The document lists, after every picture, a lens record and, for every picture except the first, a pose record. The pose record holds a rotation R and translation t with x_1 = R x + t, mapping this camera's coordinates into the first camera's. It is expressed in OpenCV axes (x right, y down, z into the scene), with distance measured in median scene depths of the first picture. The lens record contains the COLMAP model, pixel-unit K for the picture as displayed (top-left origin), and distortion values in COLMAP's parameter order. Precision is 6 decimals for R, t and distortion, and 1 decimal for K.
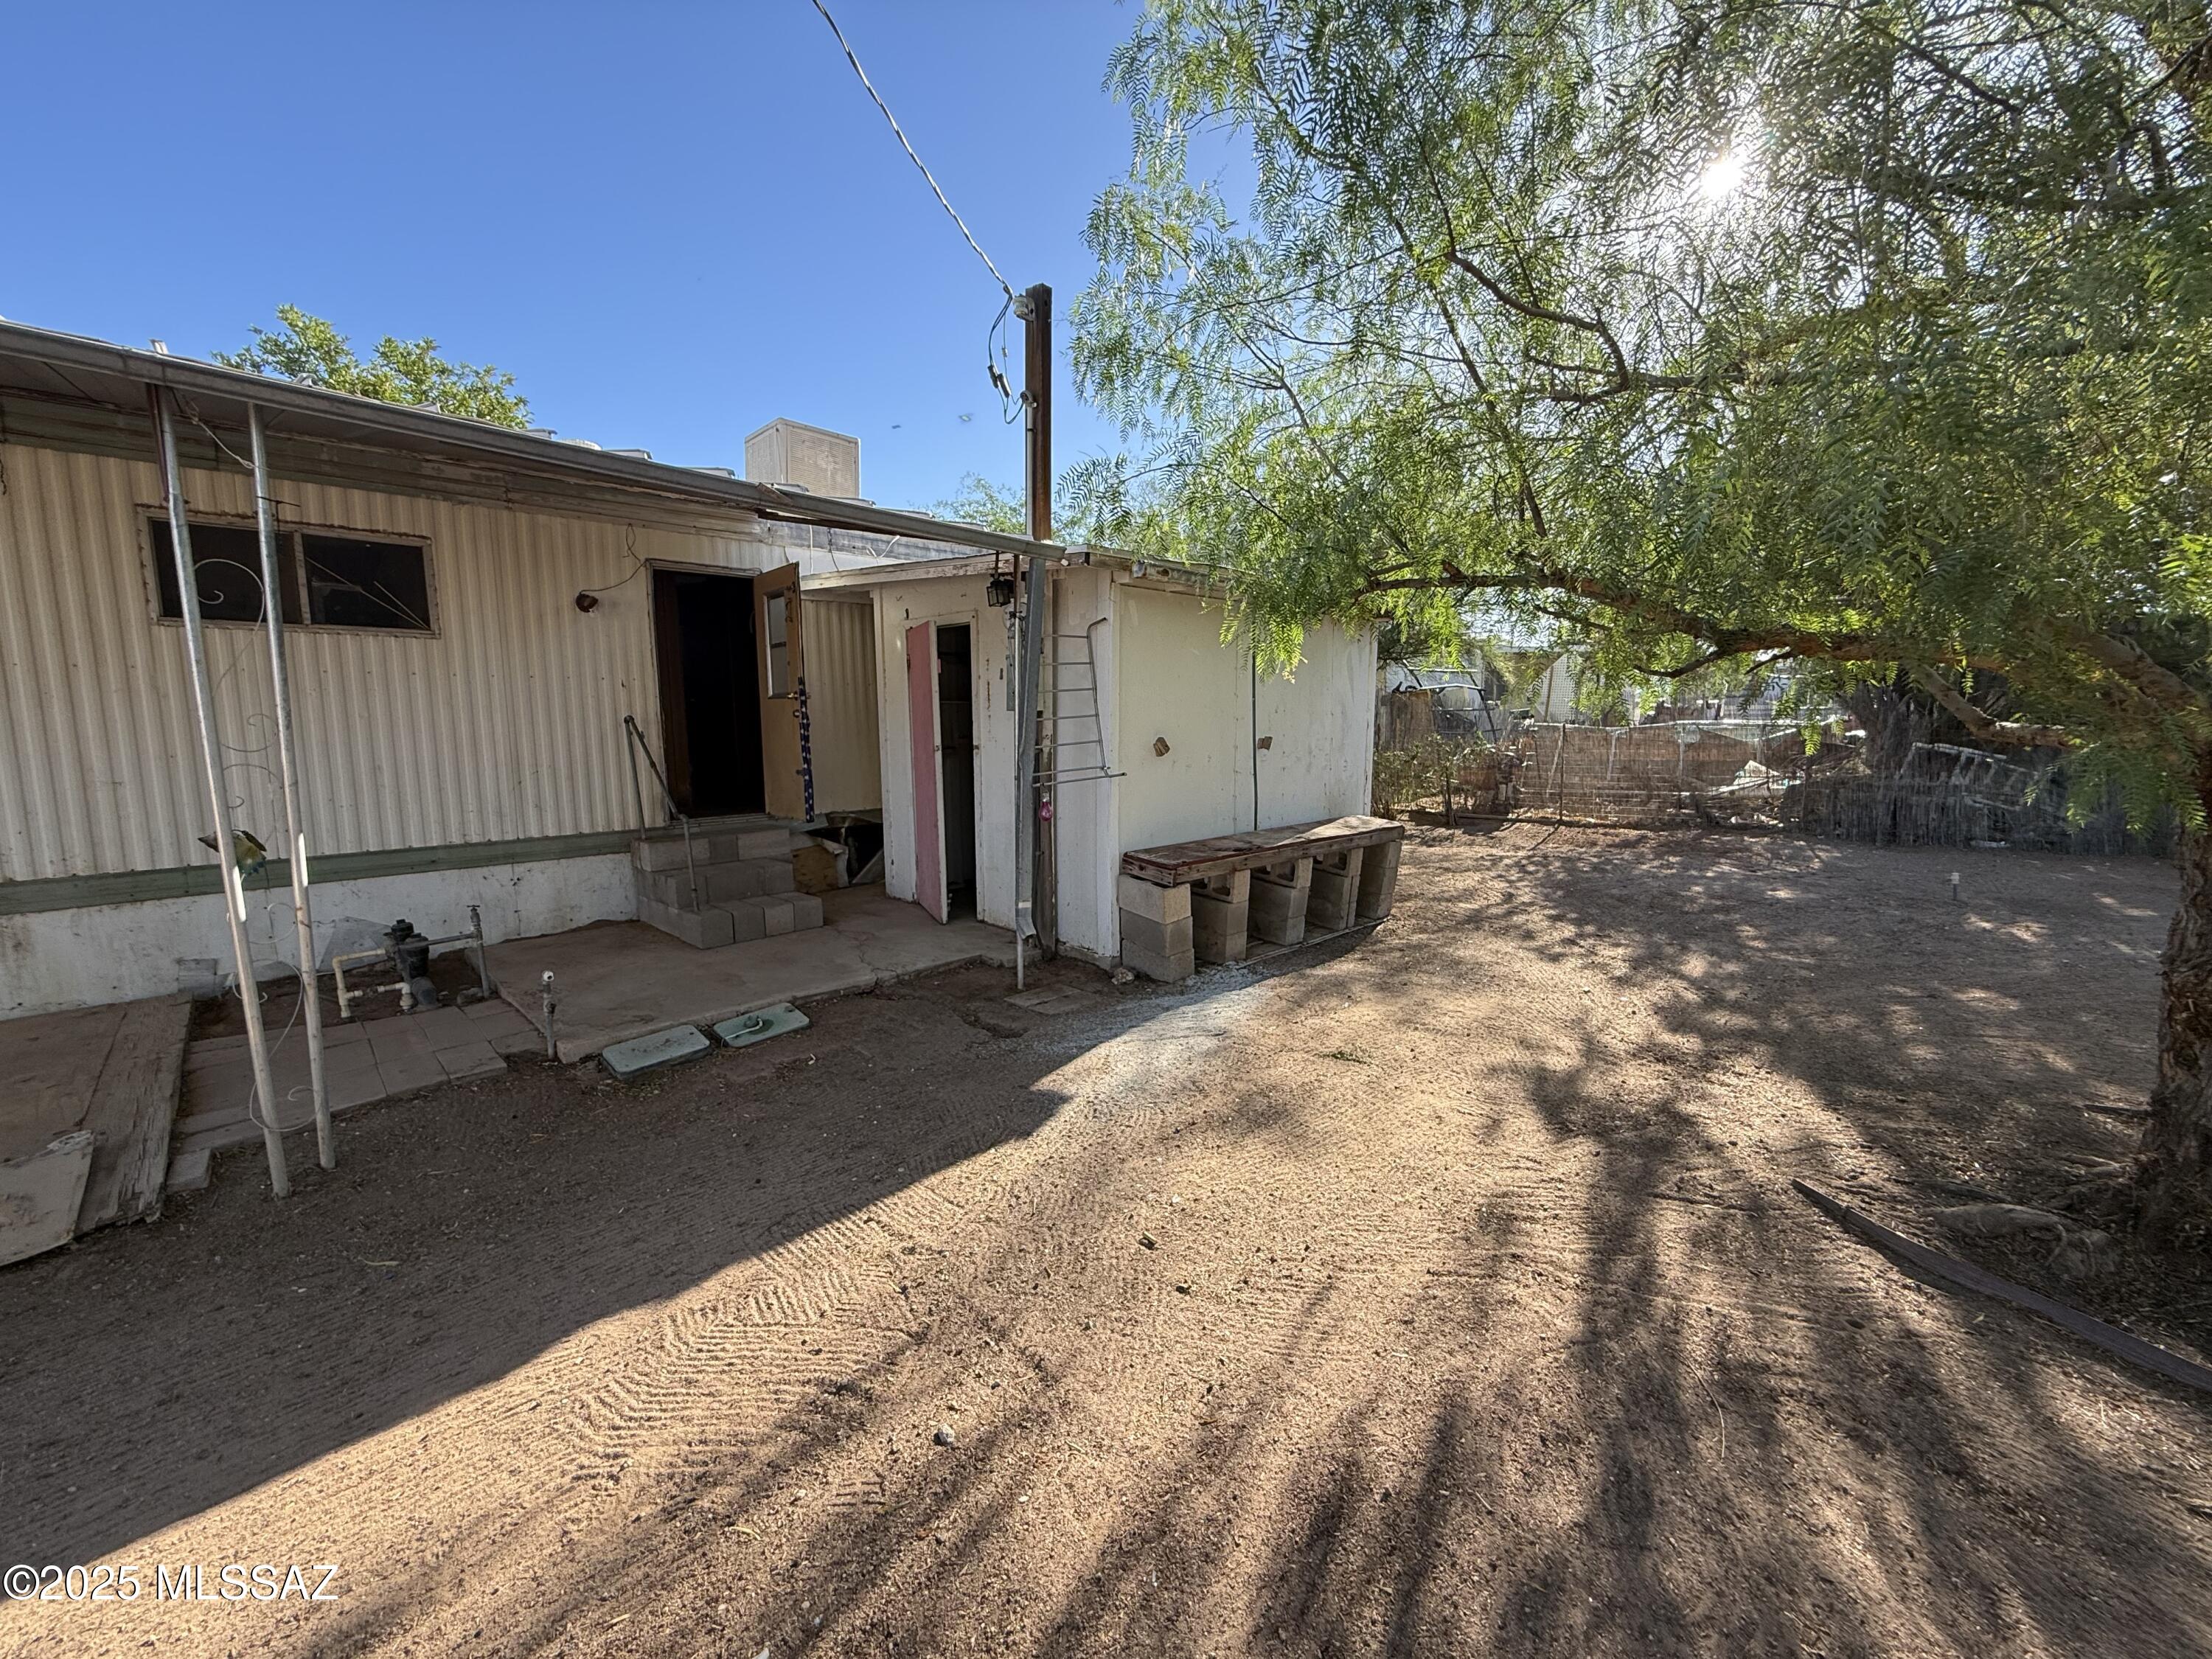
lens RADIAL K [[888.8, 0, 1098.8], [0, 888.8, 829.7], [0, 0, 1]] dist [0.003961, 0.000802]
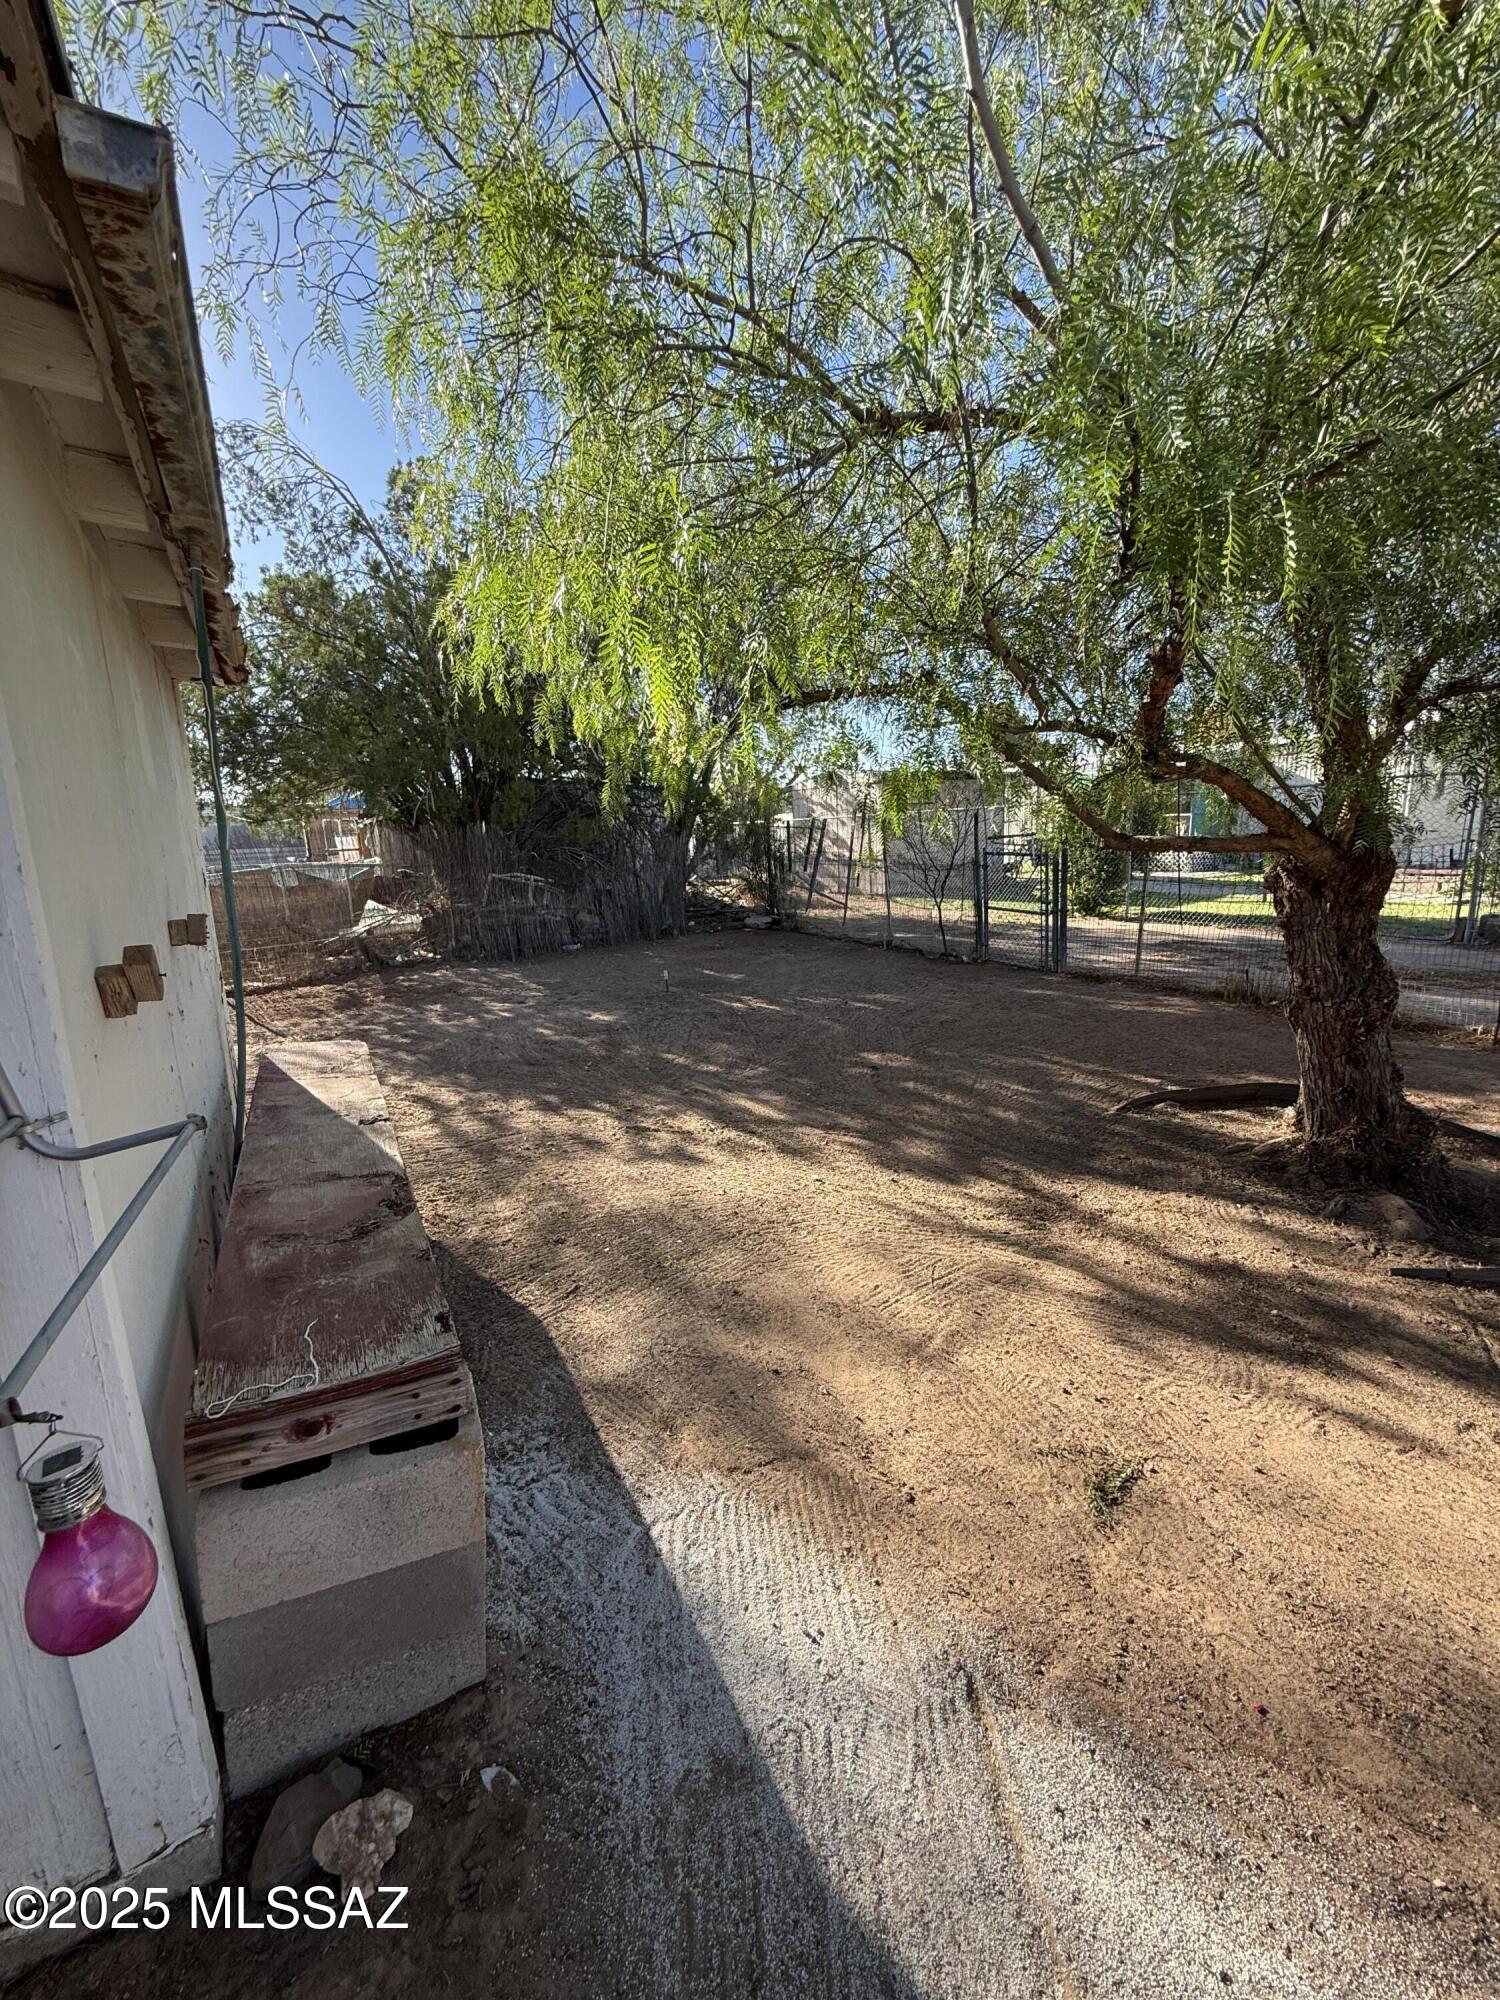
lens RADIAL K [[803.6, 0, 754.2], [0, 803.6, 989.3], [0, 0, 1]] dist [0.003961, 0.000802]
pose [[0.237165, -0.186041, 0.953489, -0.162997], [0.159293, 0.975654, 0.150745, -0.130459], [-0.958321, 0.116133, 0.261026, 0.986872]]
